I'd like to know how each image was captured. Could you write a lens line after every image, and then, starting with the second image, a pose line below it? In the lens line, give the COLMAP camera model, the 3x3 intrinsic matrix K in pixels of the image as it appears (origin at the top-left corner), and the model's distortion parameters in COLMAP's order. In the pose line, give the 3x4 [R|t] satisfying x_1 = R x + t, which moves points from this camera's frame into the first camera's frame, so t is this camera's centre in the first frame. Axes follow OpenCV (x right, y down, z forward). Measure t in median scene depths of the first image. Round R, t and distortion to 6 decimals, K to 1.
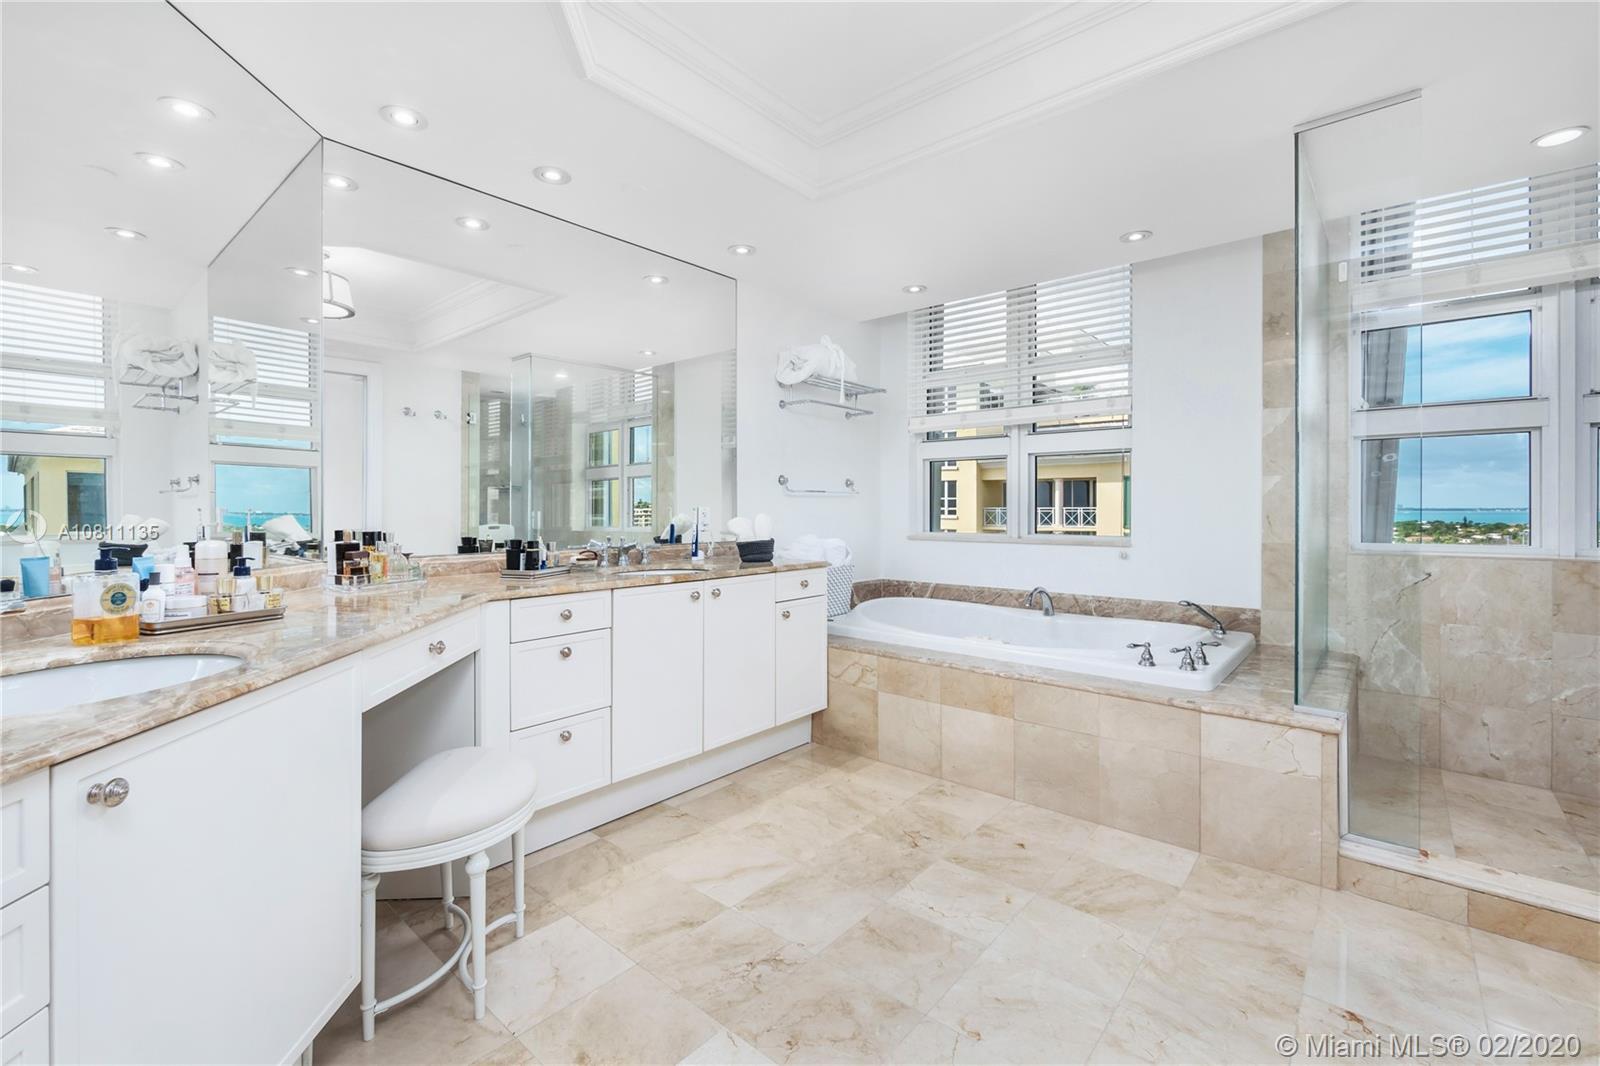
lens RADIAL K [[679.7, 0, 793.4], [0, 679.7, 514.2], [0, 0, 1]] dist [-0.004710, 0.000342]
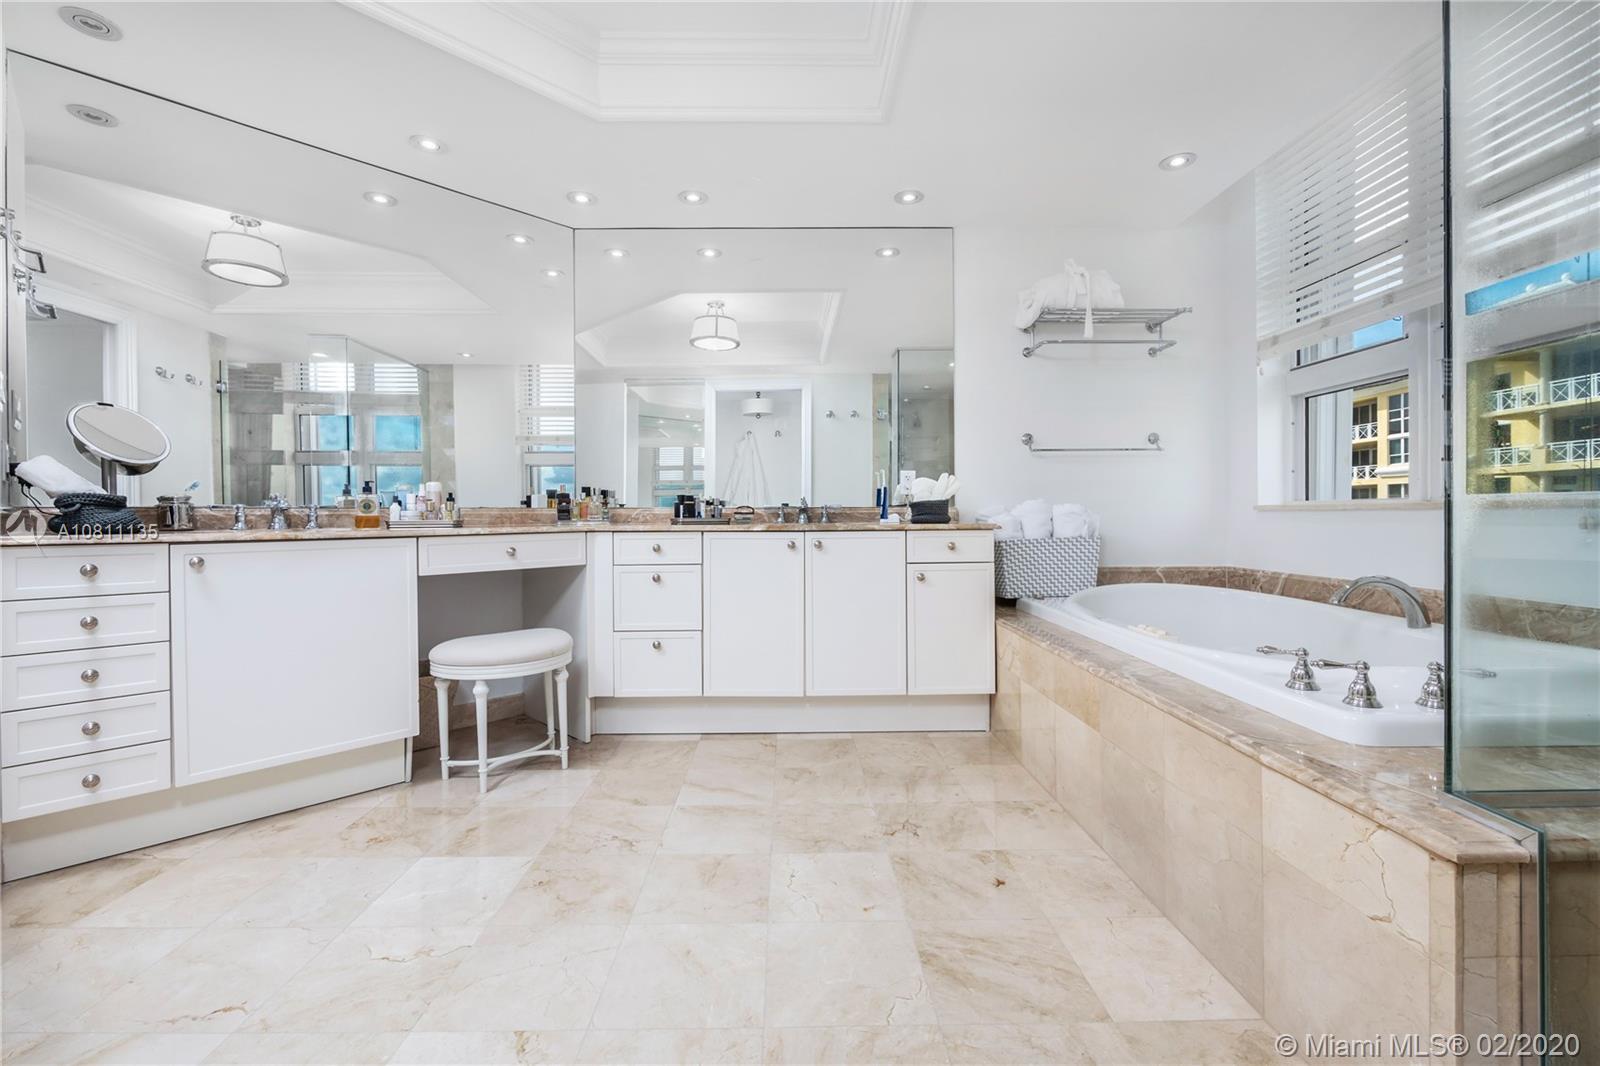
lens RADIAL K [[673.2, 0, 793.0], [0, 673.2, 521.6], [0, 0, 1]] dist [-0.004672, 0.000006]
pose [[0.668551, 0.002970, -0.743661, 0.672467], [-0.000765, 0.999994, 0.003306, 0.083951], [0.743666, -0.001642, 0.668549, 0.315442]]
